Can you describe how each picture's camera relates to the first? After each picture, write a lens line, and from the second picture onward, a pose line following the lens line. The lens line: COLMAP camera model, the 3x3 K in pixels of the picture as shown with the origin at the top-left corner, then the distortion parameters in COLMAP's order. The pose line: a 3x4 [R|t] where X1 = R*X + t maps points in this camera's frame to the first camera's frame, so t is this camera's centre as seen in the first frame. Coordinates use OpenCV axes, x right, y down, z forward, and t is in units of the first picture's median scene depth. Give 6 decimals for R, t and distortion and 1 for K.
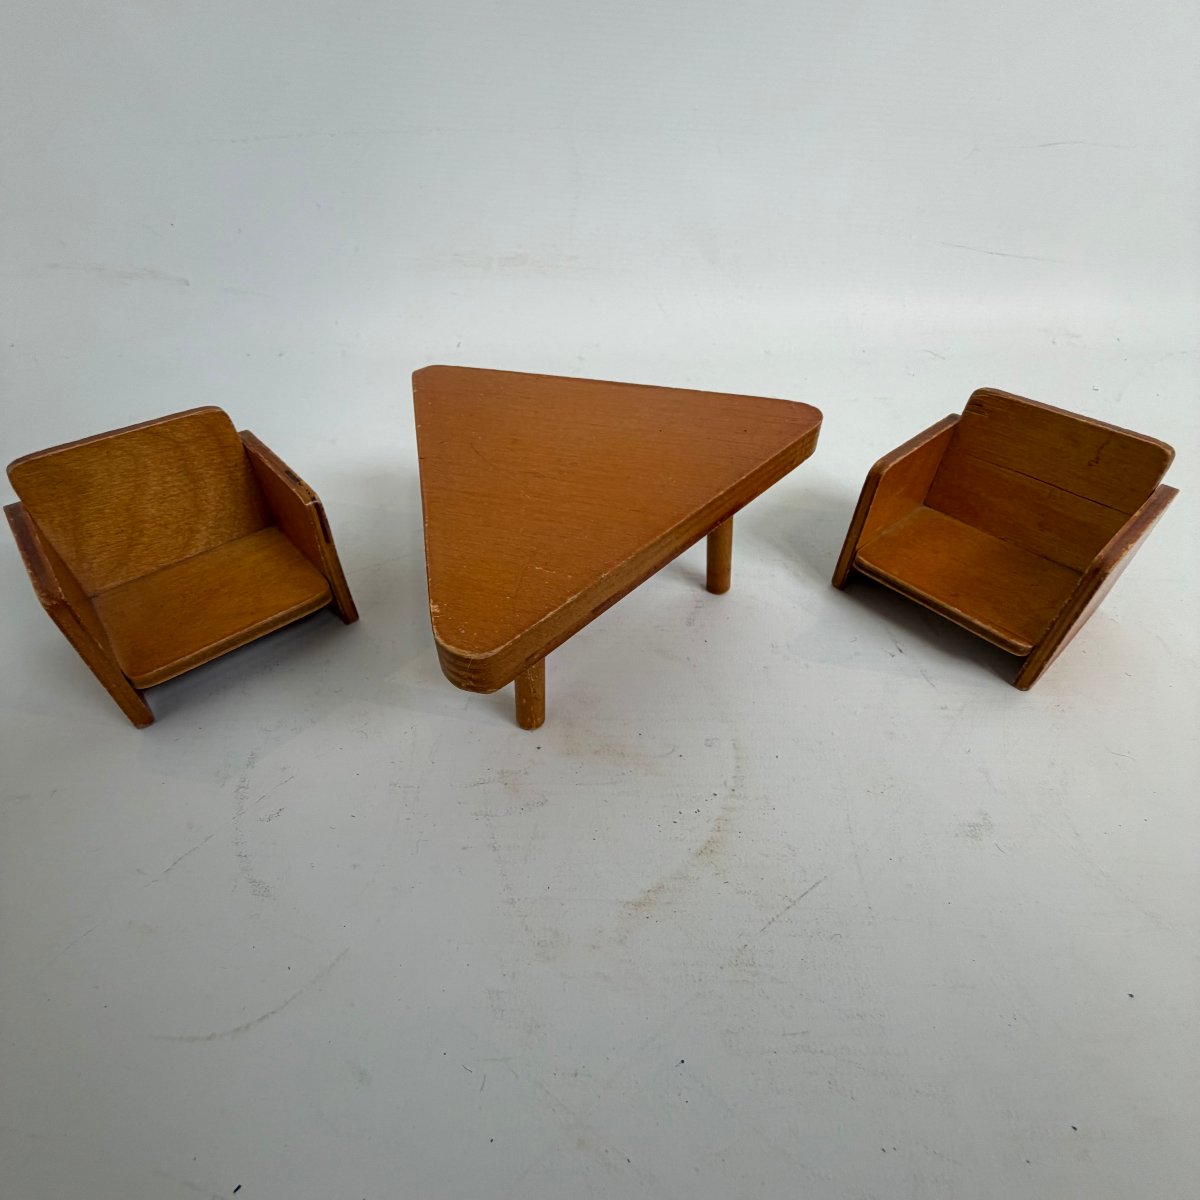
lens RADIAL K [[648.6, 0, 600.3], [0, 648.6, 596.6], [0, 0, 1]] dist [0.000745, -0.000677]
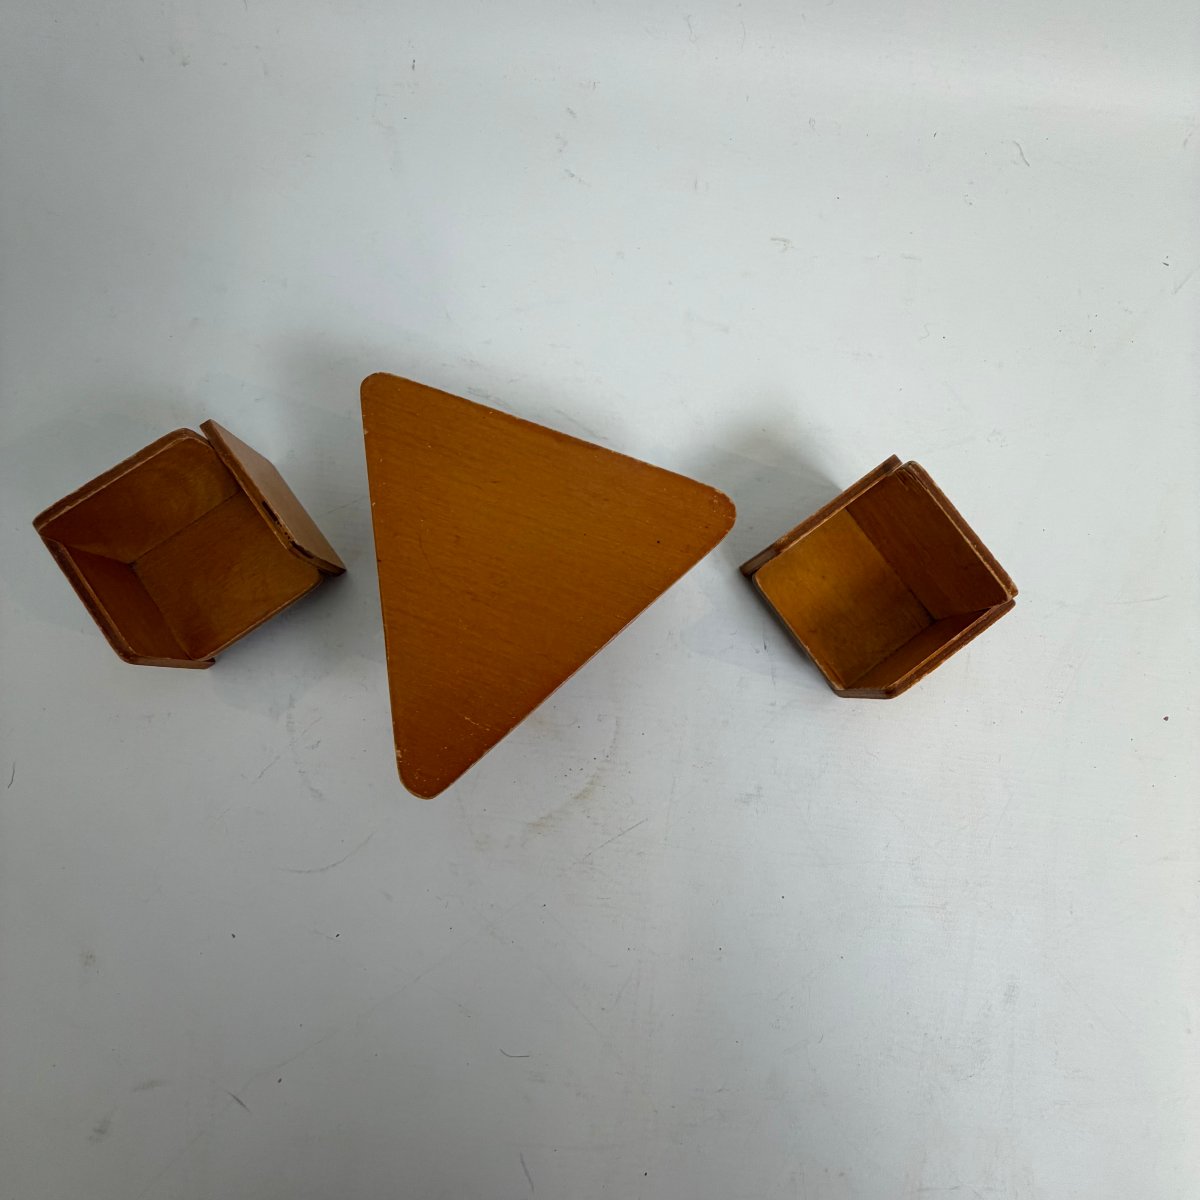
lens RADIAL K [[648.6, 0, 601.4], [0, 648.6, 600.4], [0, 0, 1]] dist [0.000745, -0.000677]
pose [[0.994342, 0.104634, 0.018319, 0.121259], [-0.091470, 0.755705, 0.648493, -0.981387], [0.054011, -0.646499, 0.761001, 0.057101]]
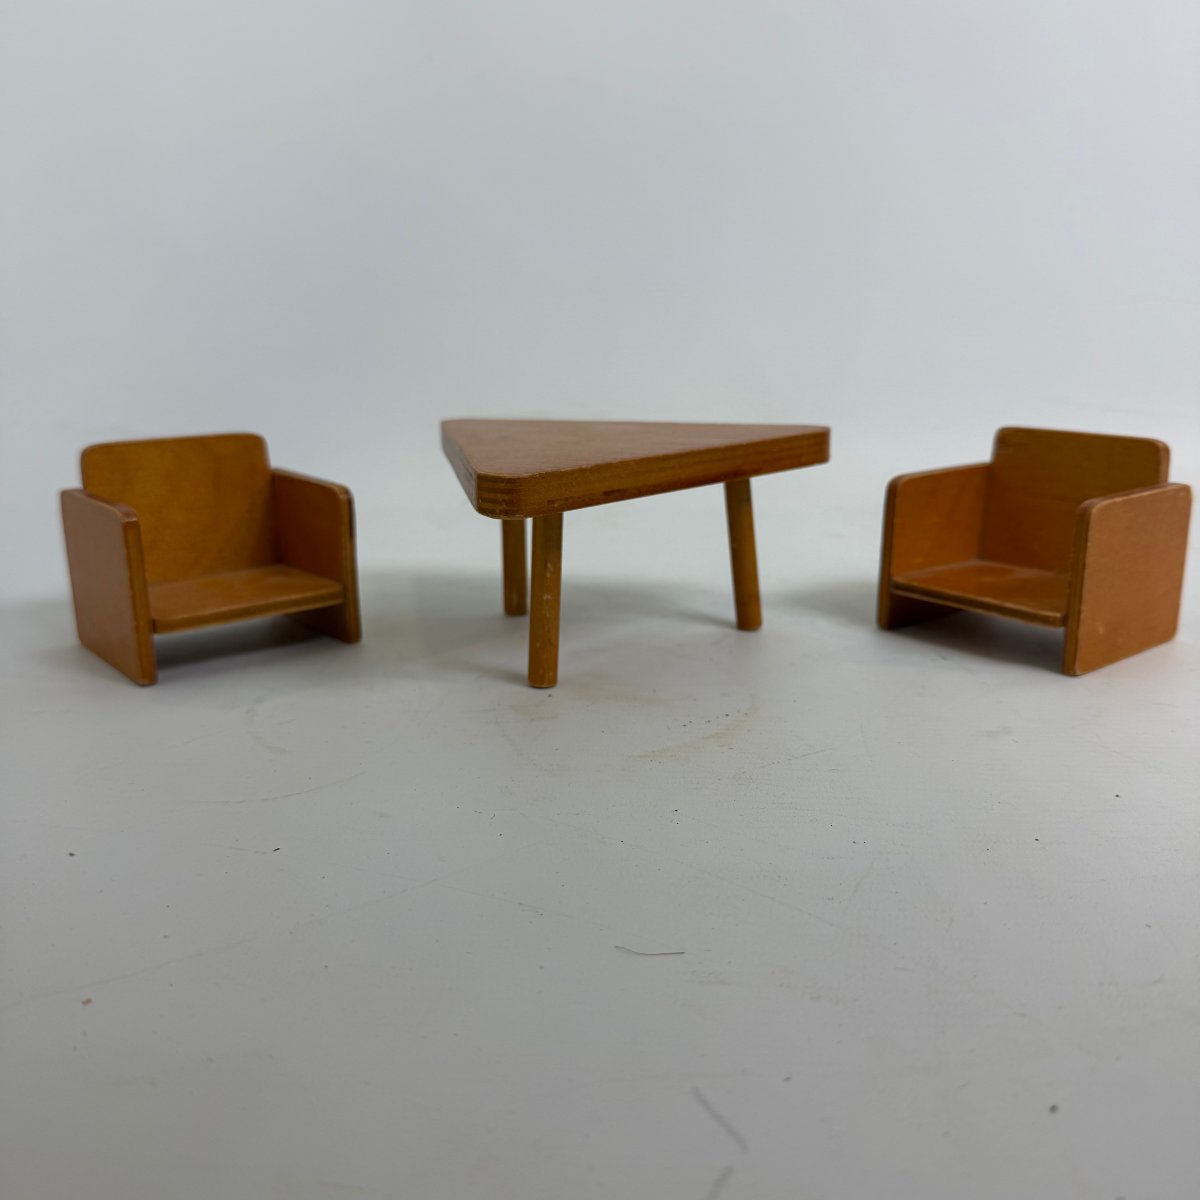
lens RADIAL K [[1180.7, 0, 602.9], [0, 1180.7, 594.7], [0, 0, 1]] dist [0.081011, 0.000000]
pose [[0.998976, 0.000270, -0.045245, 0.068221], [-0.020790, 0.890904, -0.453716, 0.946422], [0.040186, 0.454192, 0.889997, -0.681945]]
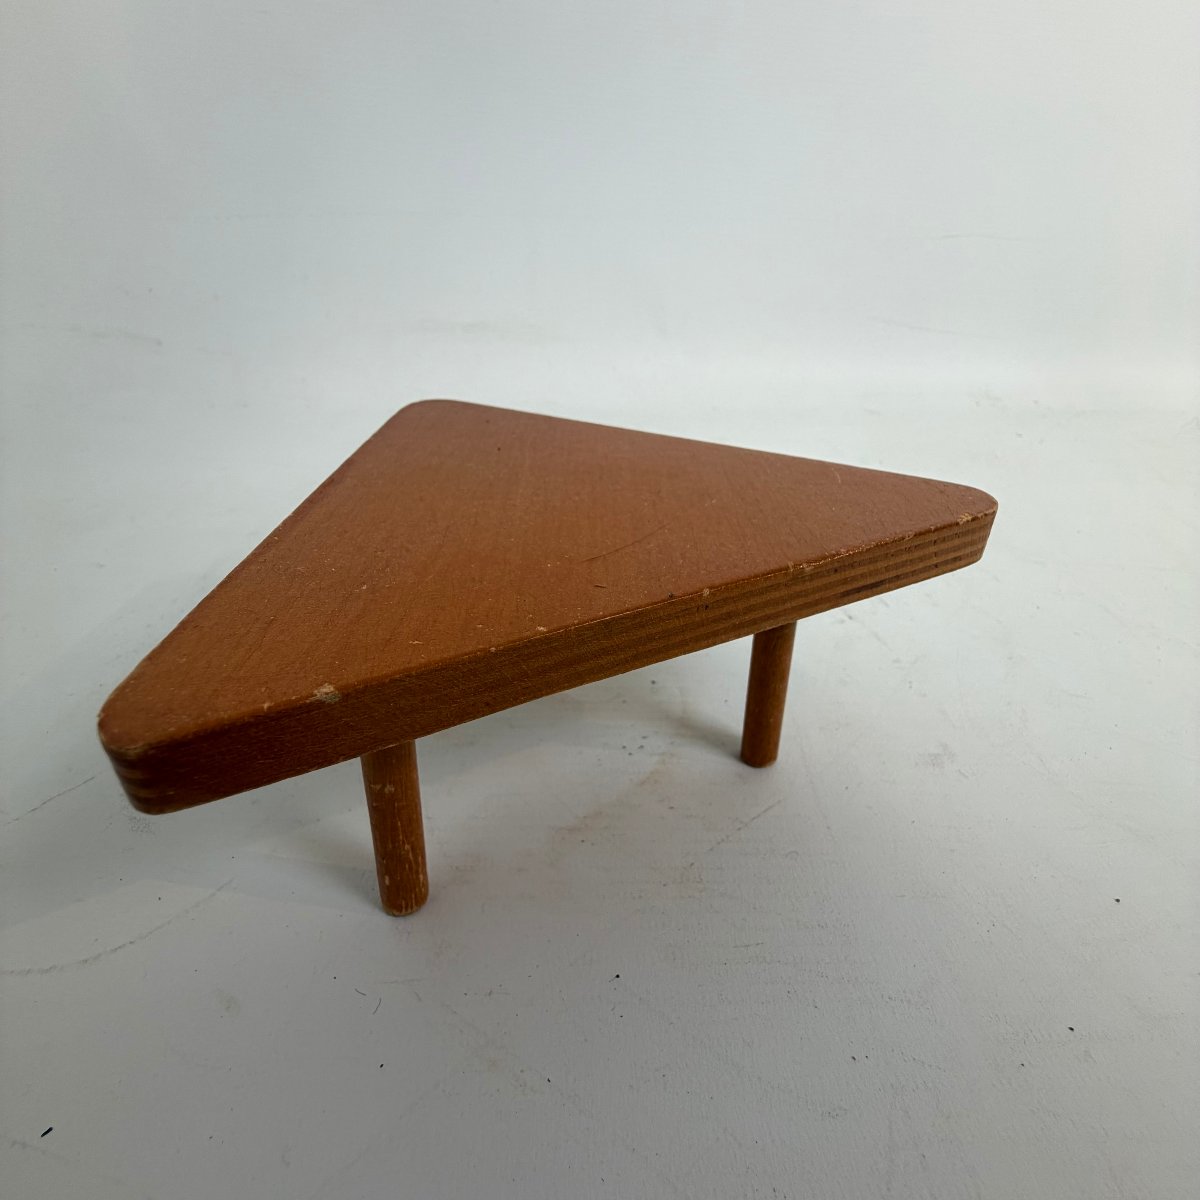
lens RADIAL K [[648.6, 0, 600.4], [0, 648.6, 602.1], [0, 0, 1]] dist [0.000745, -0.000677]
pose [[0.999035, -0.005792, 0.043527, 0.051051], [0.013587, 0.983389, -0.181003, 0.282810], [-0.041755, 0.181420, 0.982519, 0.055322]]
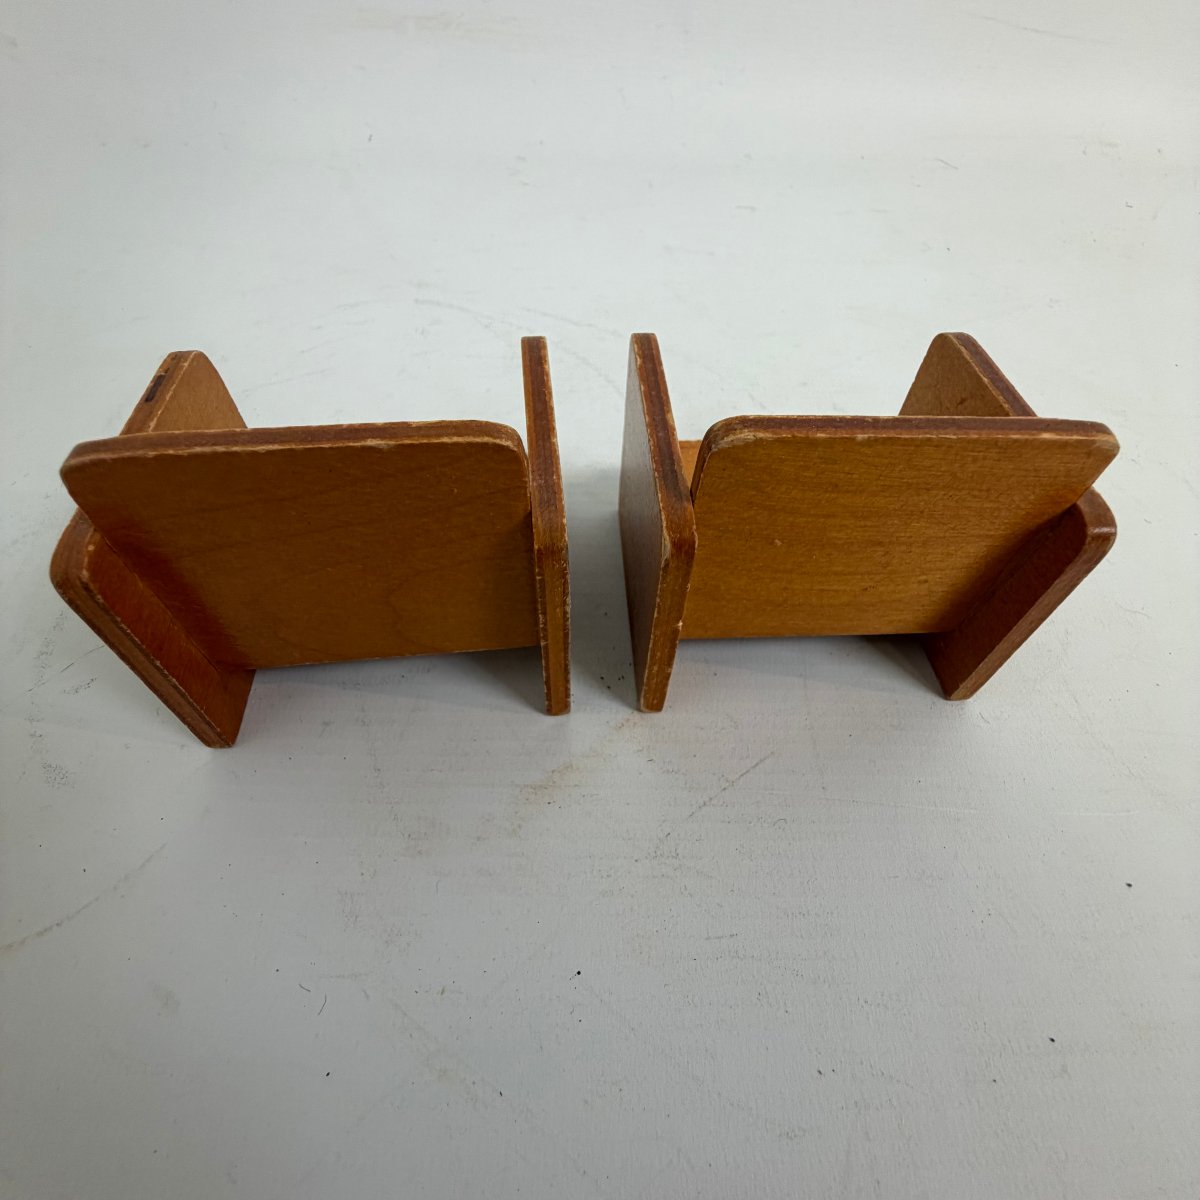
lens RADIAL K [[648.6, 0, 601.0], [0, 648.6, 600.8], [0, 0, 1]] dist [0.000745, -0.000677]
pose [[0.999412, -0.002487, 0.034211, 0.093346], [-0.003451, 0.985015, 0.172433, 0.093272], [-0.034128, -0.172450, 0.984427, 0.213156]]
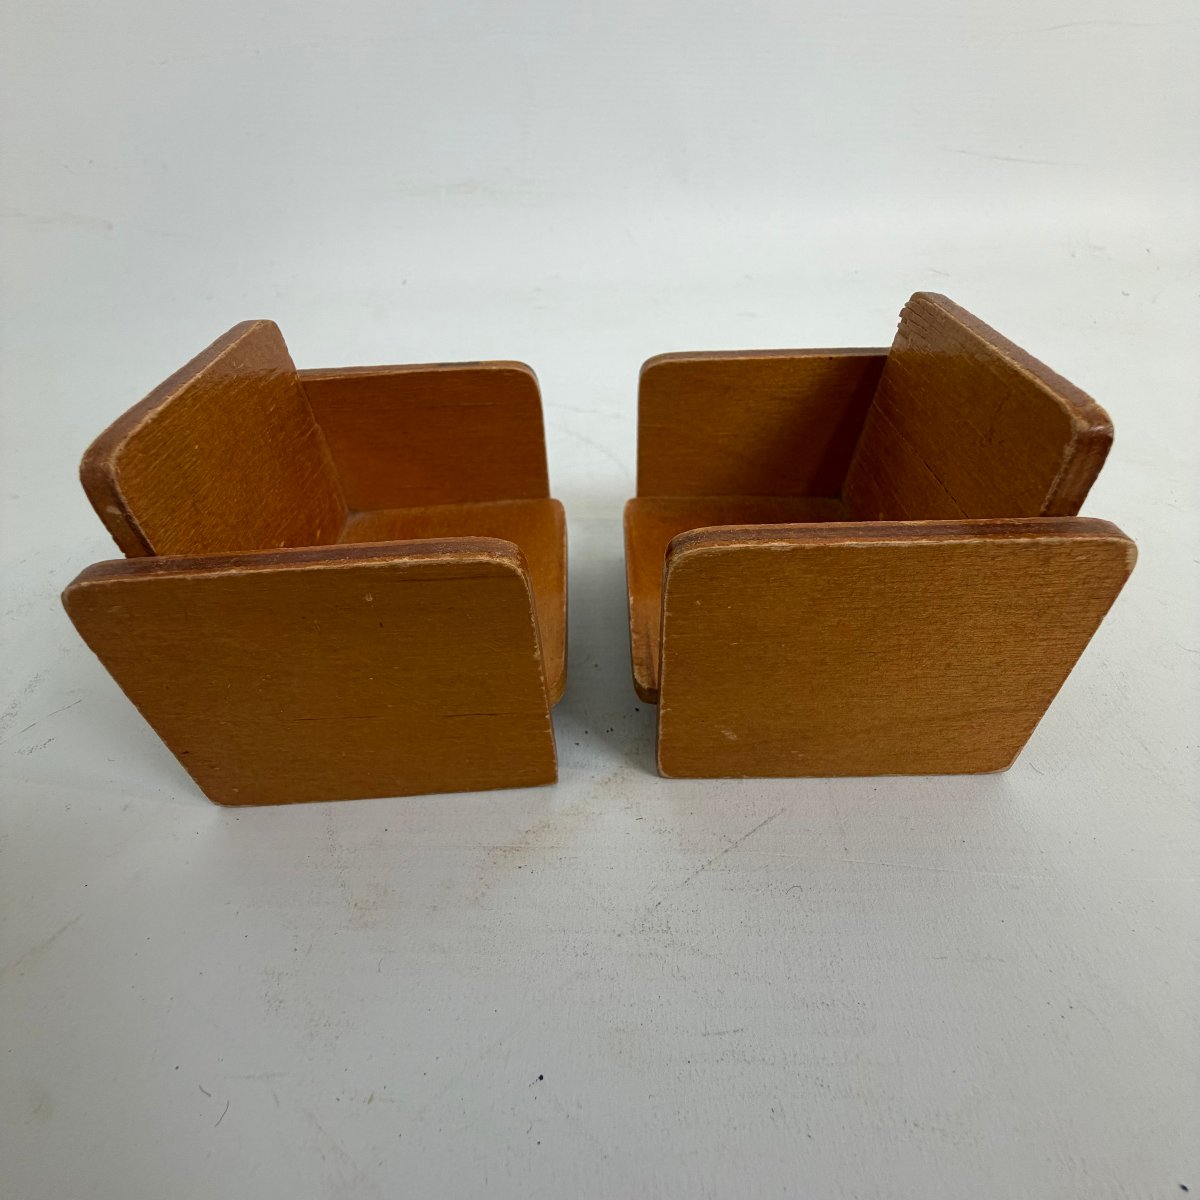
lens RADIAL K [[648.6, 0, 600.2], [0, 648.6, 599.6], [0, 0, 1]] dist [0.000745, -0.000677]
pose [[0.999338, -0.025121, -0.026329, 0.155401], [0.024459, 0.999384, -0.025171, 0.195219], [0.026945, 0.024511, 0.999336, 0.260394]]
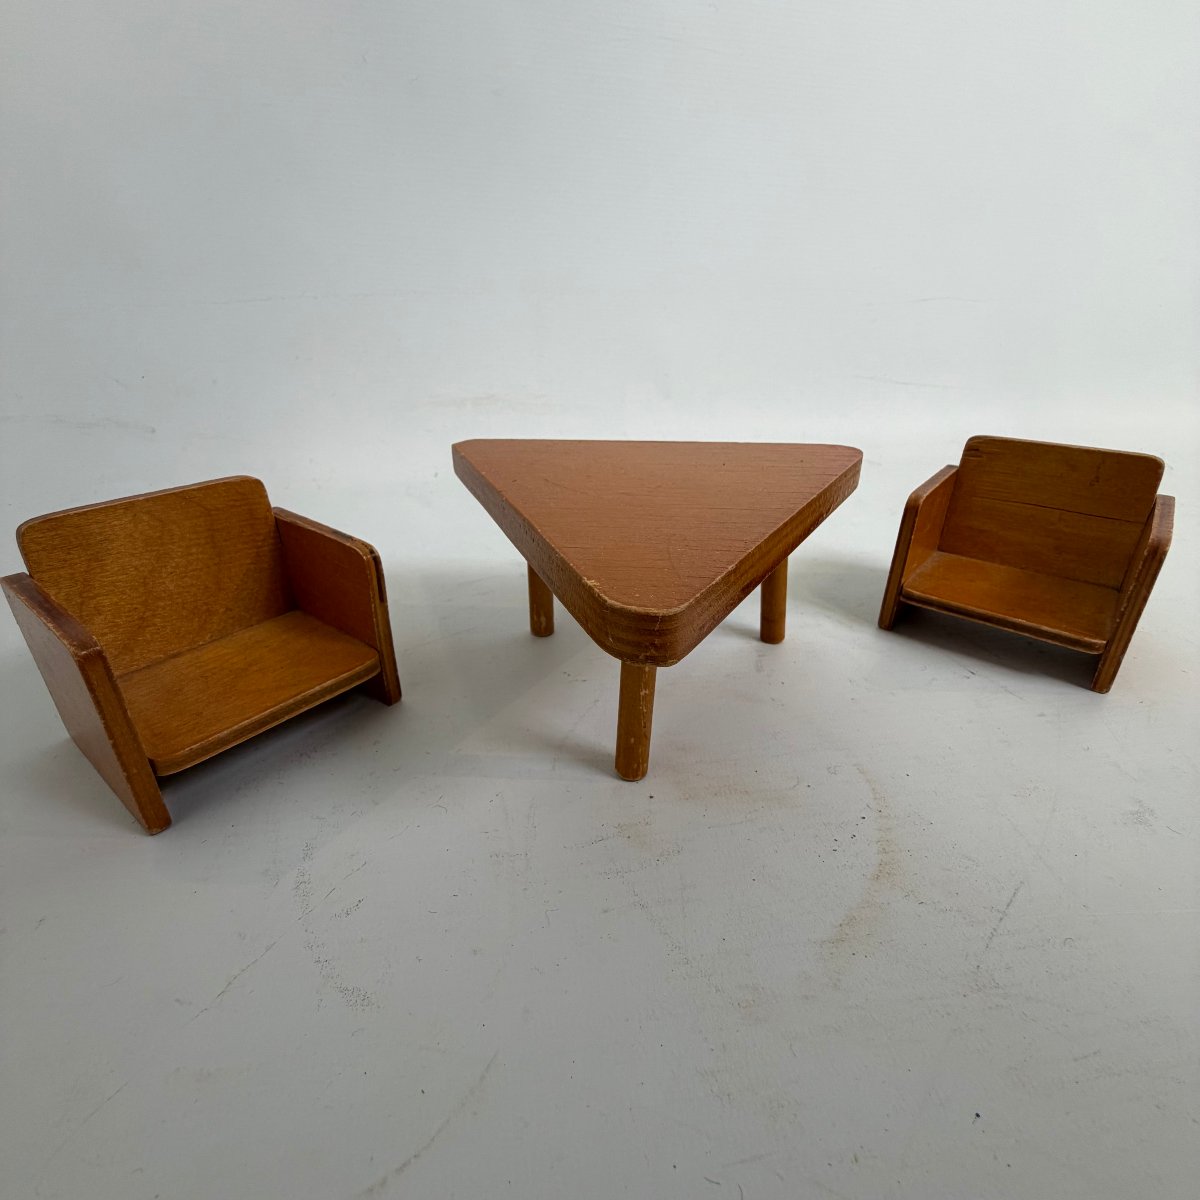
lens RADIAL K [[648.6, 0, 600.5], [0, 648.6, 593.8], [0, 0, 1]] dist [0.000745, -0.000677]
pose [[0.987457, -0.072766, 0.140121, -0.276883], [0.107743, 0.959273, -0.261126, 0.200238], [-0.115414, 0.272948, 0.955081, 0.105965]]
